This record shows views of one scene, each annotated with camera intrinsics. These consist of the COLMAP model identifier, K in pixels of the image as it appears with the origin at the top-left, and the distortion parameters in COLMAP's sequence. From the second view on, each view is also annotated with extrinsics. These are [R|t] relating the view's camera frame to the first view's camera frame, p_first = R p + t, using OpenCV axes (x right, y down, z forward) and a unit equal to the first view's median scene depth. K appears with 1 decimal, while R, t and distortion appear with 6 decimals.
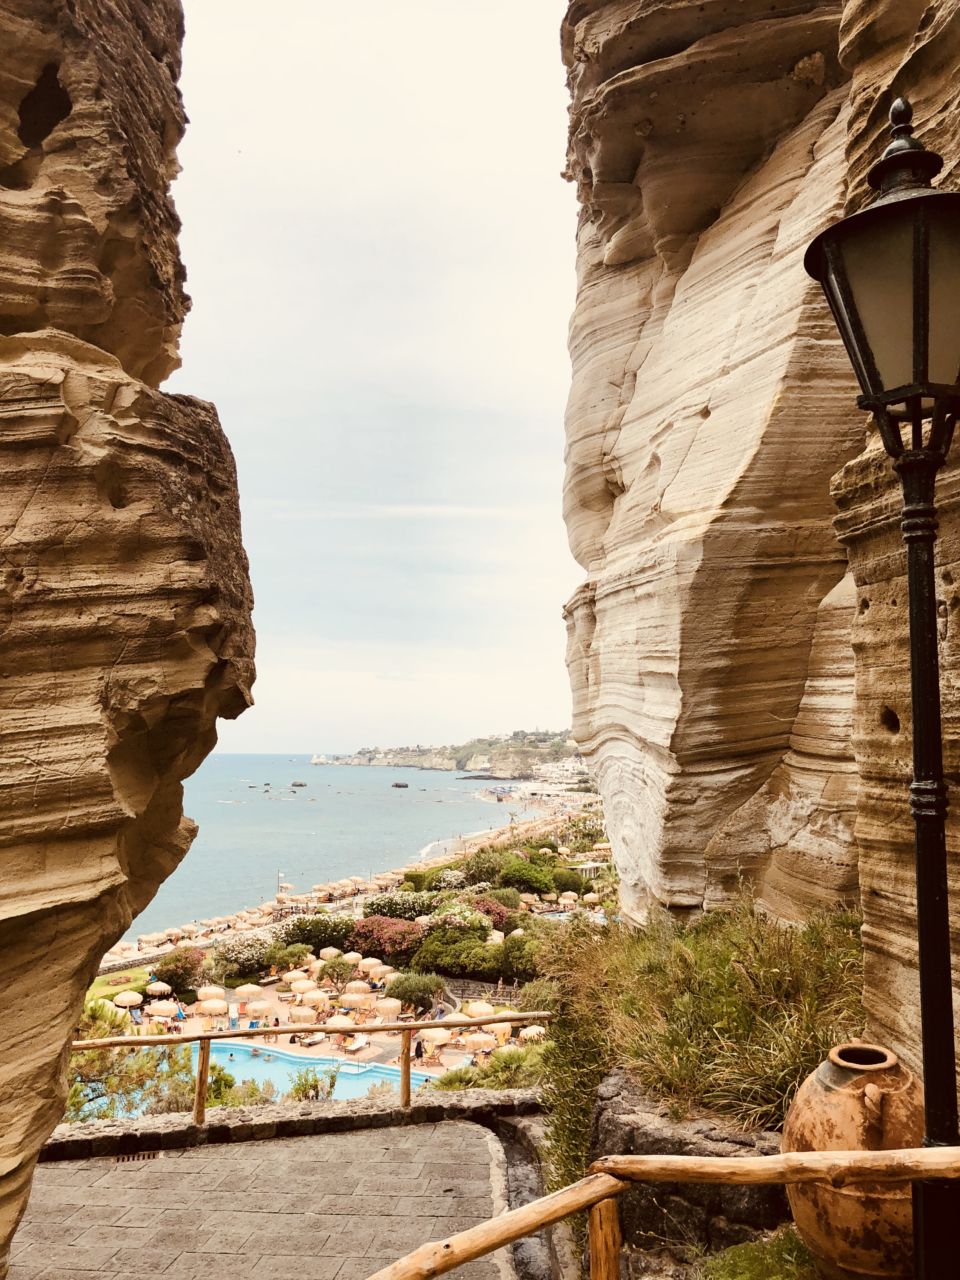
lens RADIAL K [[1050.6, 0, 480.0], [0, 1050.6, 640.0], [0, 0, 1]] dist [0.055793, -0.002637]
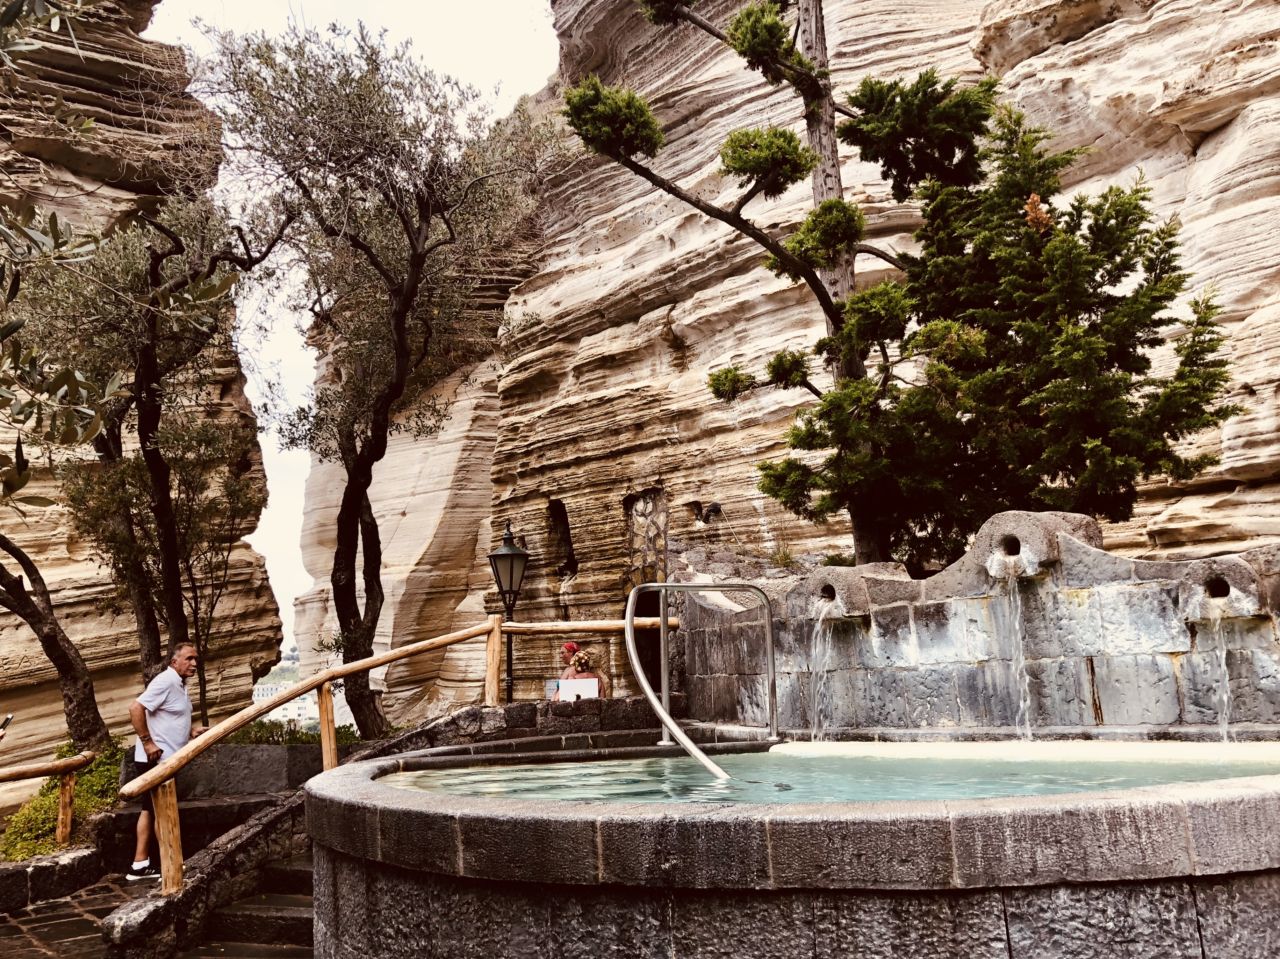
lens RADIAL K [[1050.6, 0, 640.0], [0, 1050.6, 479.5], [0, 0, 1]] dist [0.055793, -0.002637]
pose [[0.851073, 0.066693, 0.520794, -0.522105], [-0.016893, 0.994864, -0.099797, -0.094097], [-0.524775, 0.076137, 0.847829, -1.101822]]
